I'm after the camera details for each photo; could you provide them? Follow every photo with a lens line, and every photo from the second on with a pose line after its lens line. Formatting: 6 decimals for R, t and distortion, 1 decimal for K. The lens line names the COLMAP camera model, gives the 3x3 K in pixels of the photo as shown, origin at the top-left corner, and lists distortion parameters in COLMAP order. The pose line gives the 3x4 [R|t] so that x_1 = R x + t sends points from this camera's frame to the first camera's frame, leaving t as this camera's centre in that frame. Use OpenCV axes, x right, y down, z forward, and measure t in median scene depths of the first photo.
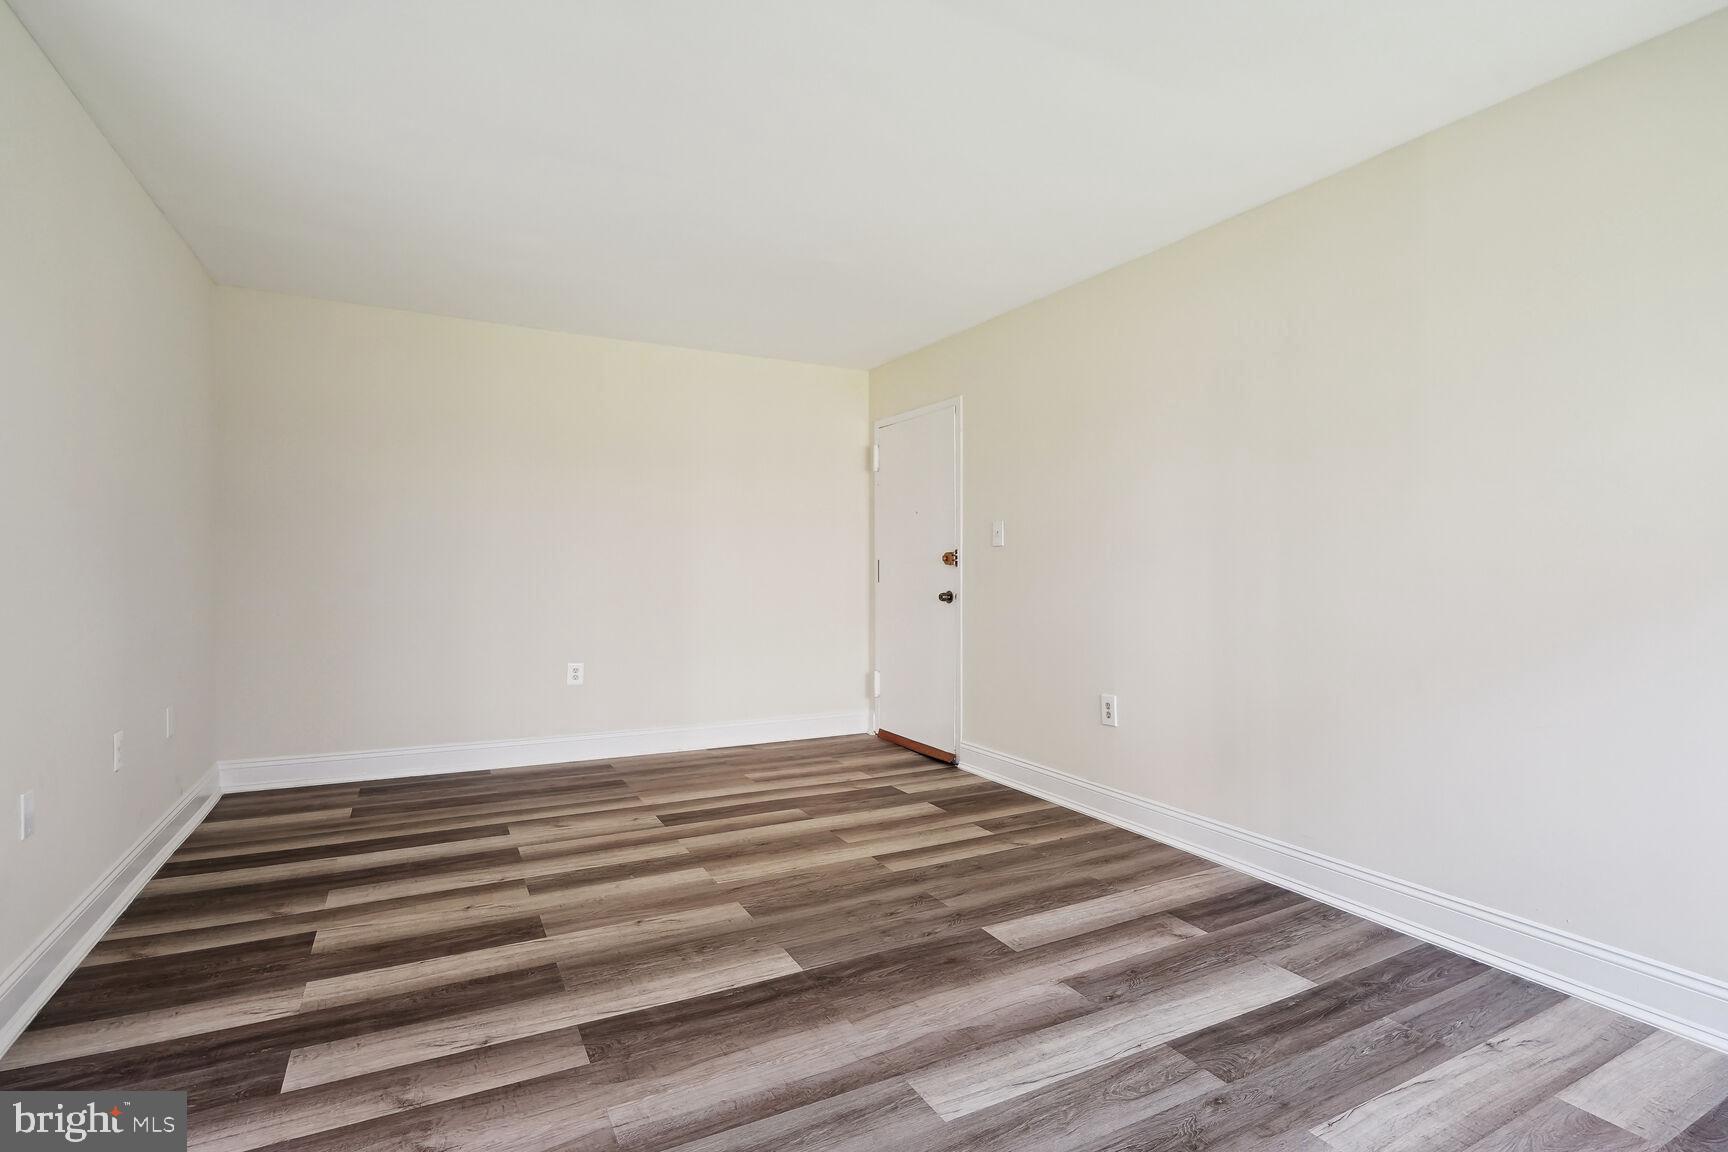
lens RADIAL K [[839.0, 0, 863.1], [0, 839.0, 568.1], [0, 0, 1]] dist [-0.003211, 0.000997]
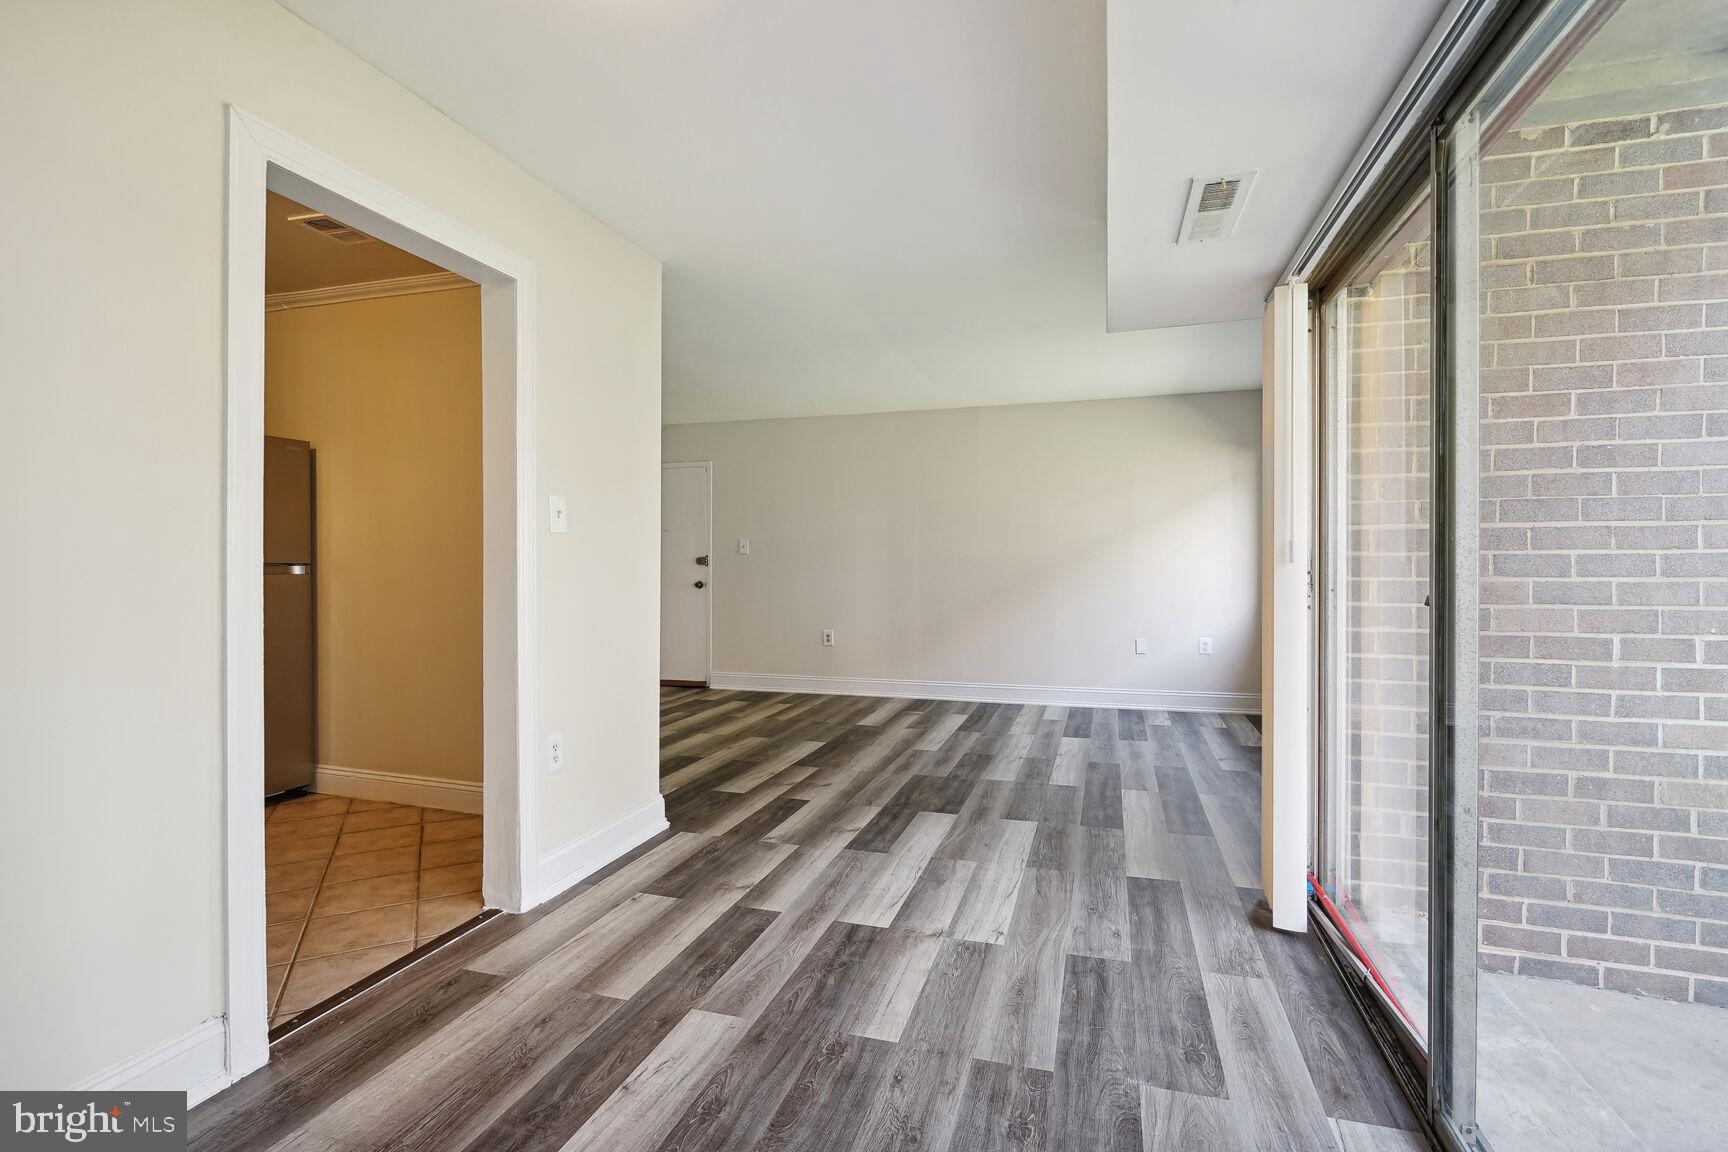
lens RADIAL K [[801.6, 0, 855.9], [0, 801.6, 567.6], [0, 0, 1]] dist [-0.004351, 0.003310]
pose [[0.711861, -0.007357, 0.702282, -1.445569], [0.004731, 0.999973, 0.005680, -0.010878], [-0.702305, -0.000721, 0.711876, -0.576678]]
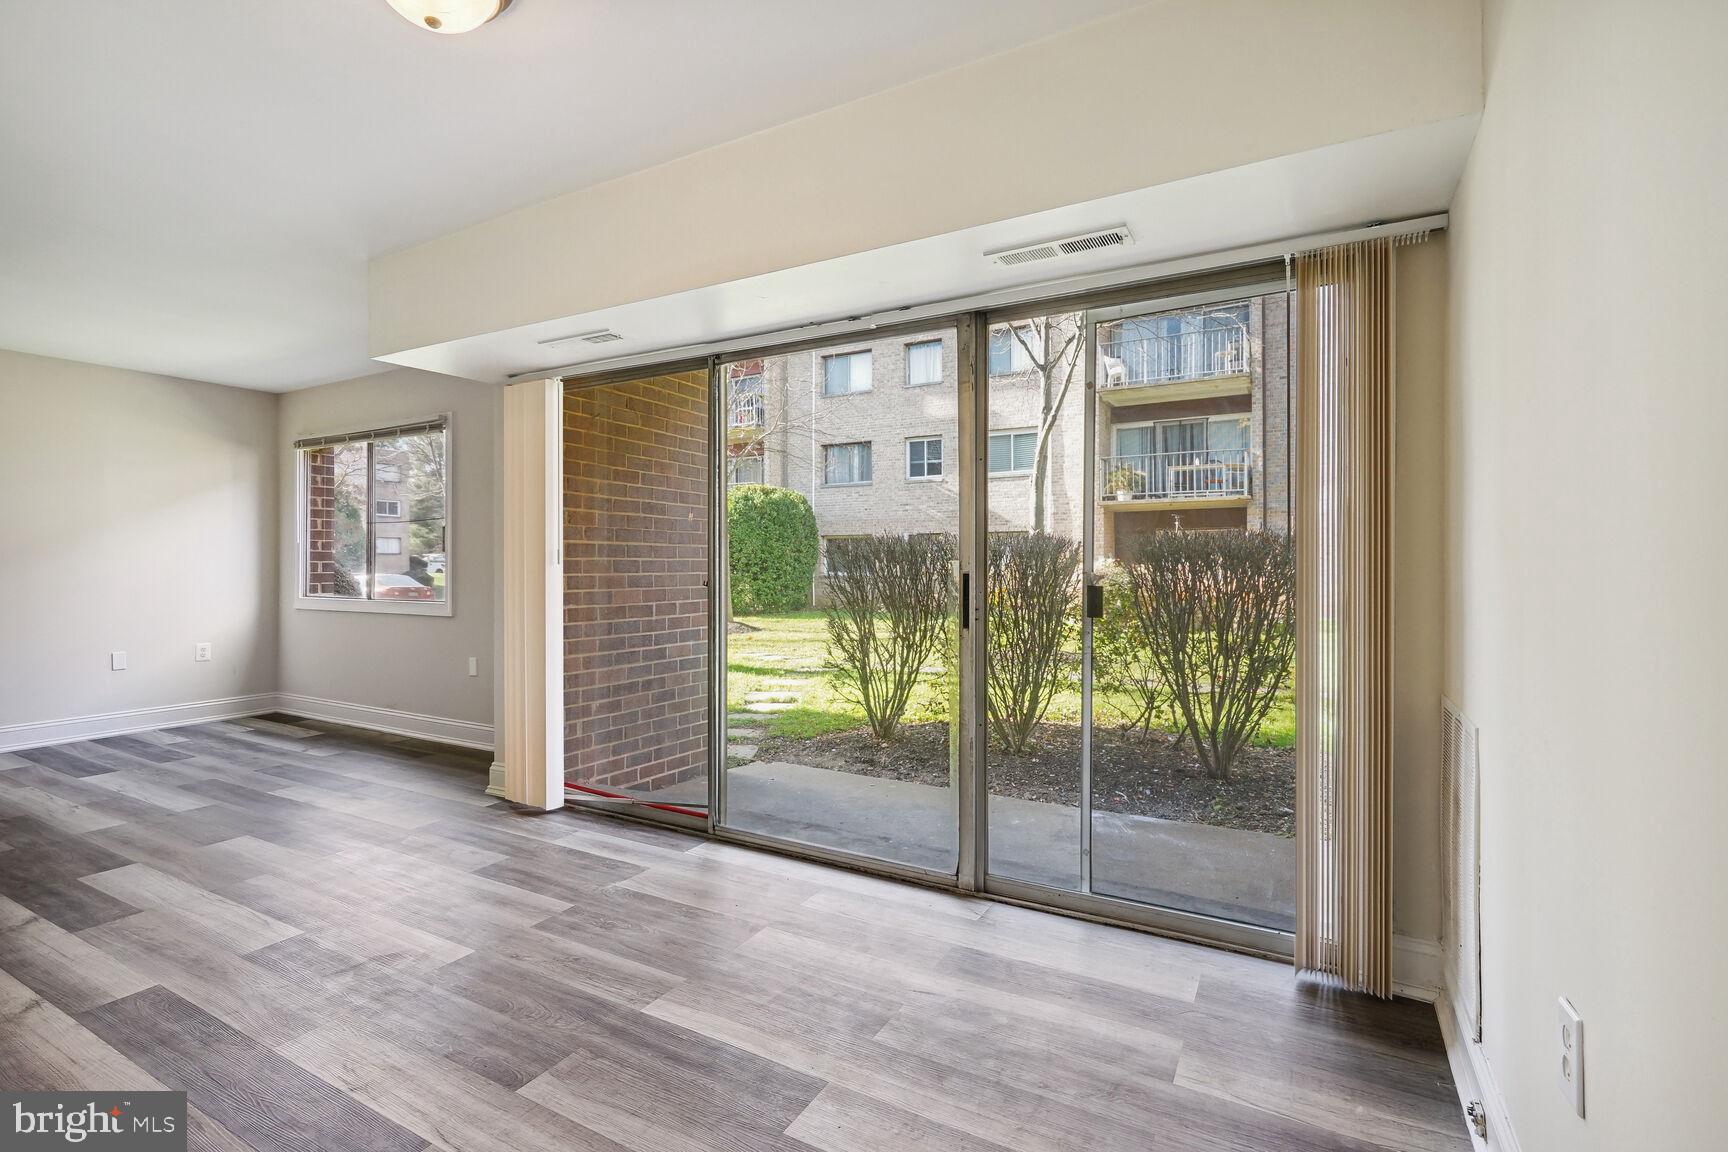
lens RADIAL K [[801.6, 0, 863.9], [0, 801.6, 572.2], [0, 0, 1]] dist [-0.004351, 0.003310]
pose [[-0.540819, -0.013172, 0.841036, -1.921869], [-0.002076, 0.999895, 0.014325, -0.017928], [-0.841136, 0.006002, -0.540790, 0.052700]]
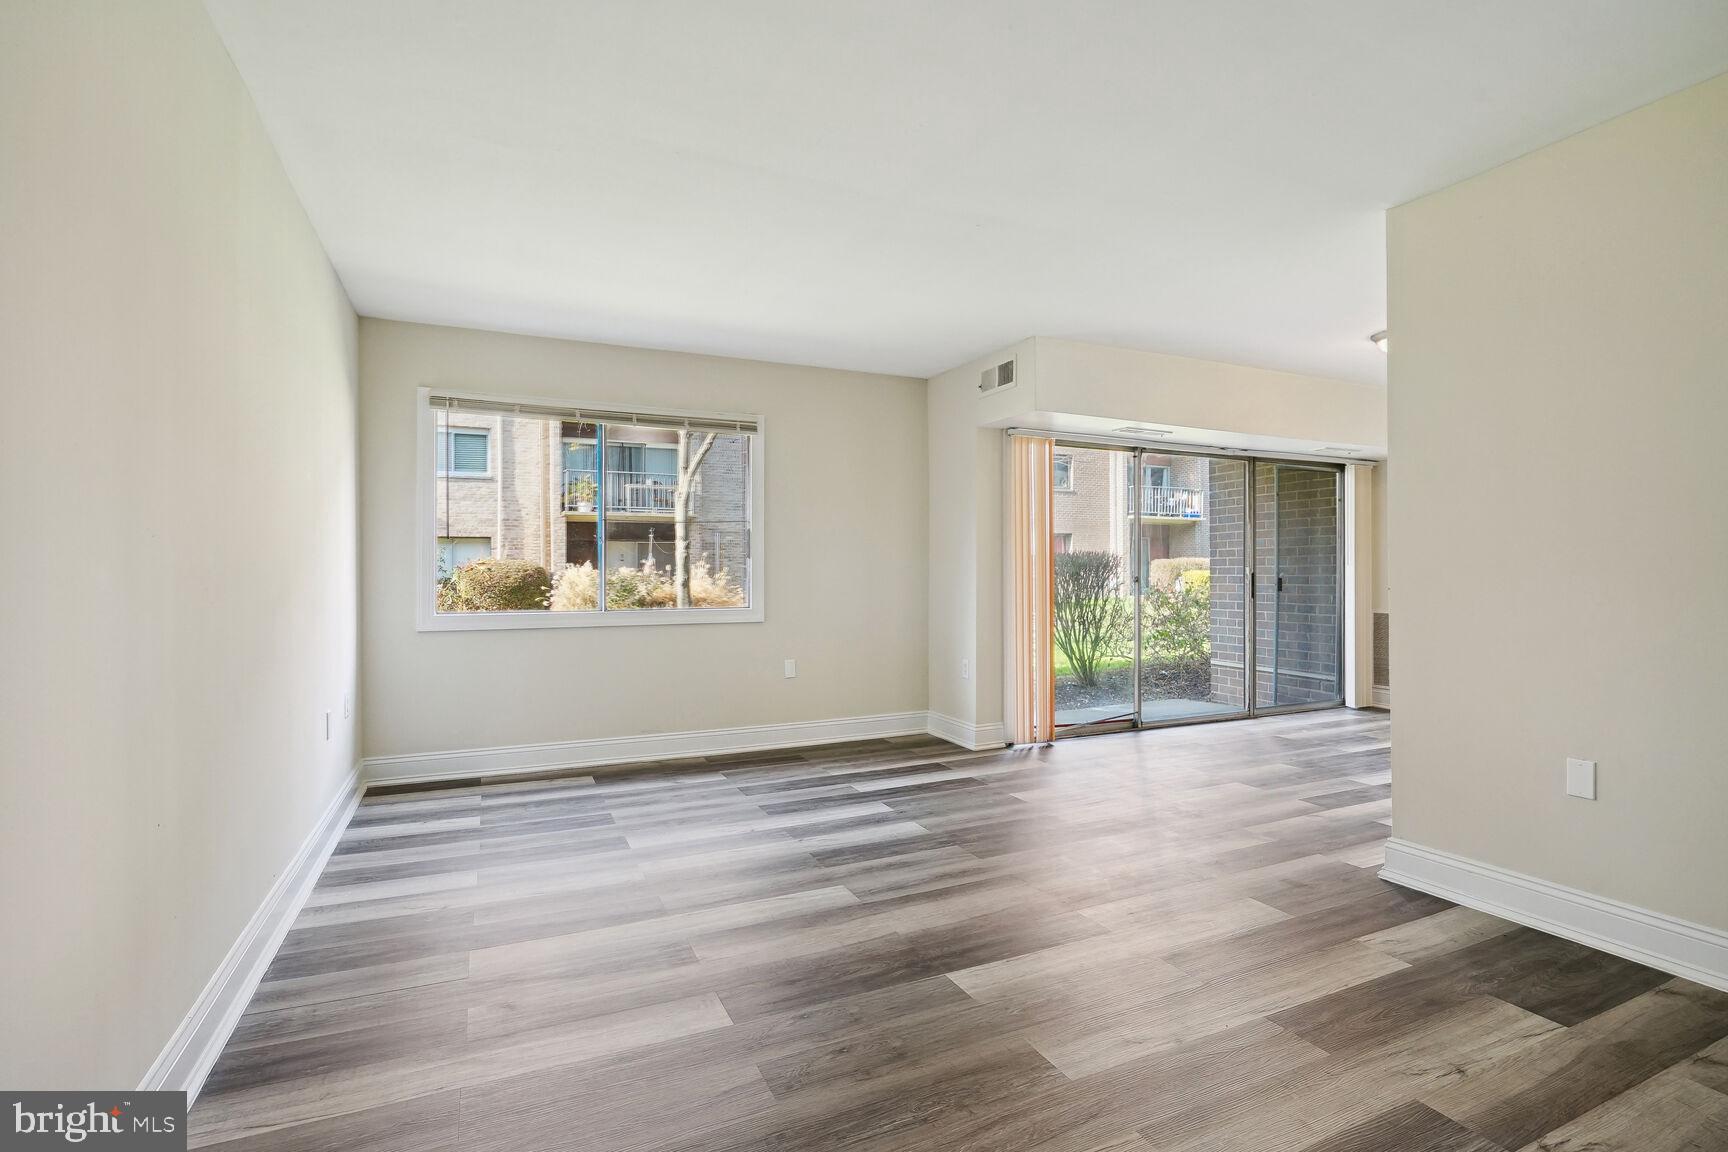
lens RADIAL K [[801.6, 0, 865.6], [0, 801.6, 573.8], [0, 0, 1]] dist [-0.004351, 0.003310]
pose [[-0.998793, -0.004936, 0.048860, -0.020080], [-0.004841, 0.999986, 0.002074, 0.000906], [-0.048870, 0.001835, -0.998803, 1.829223]]
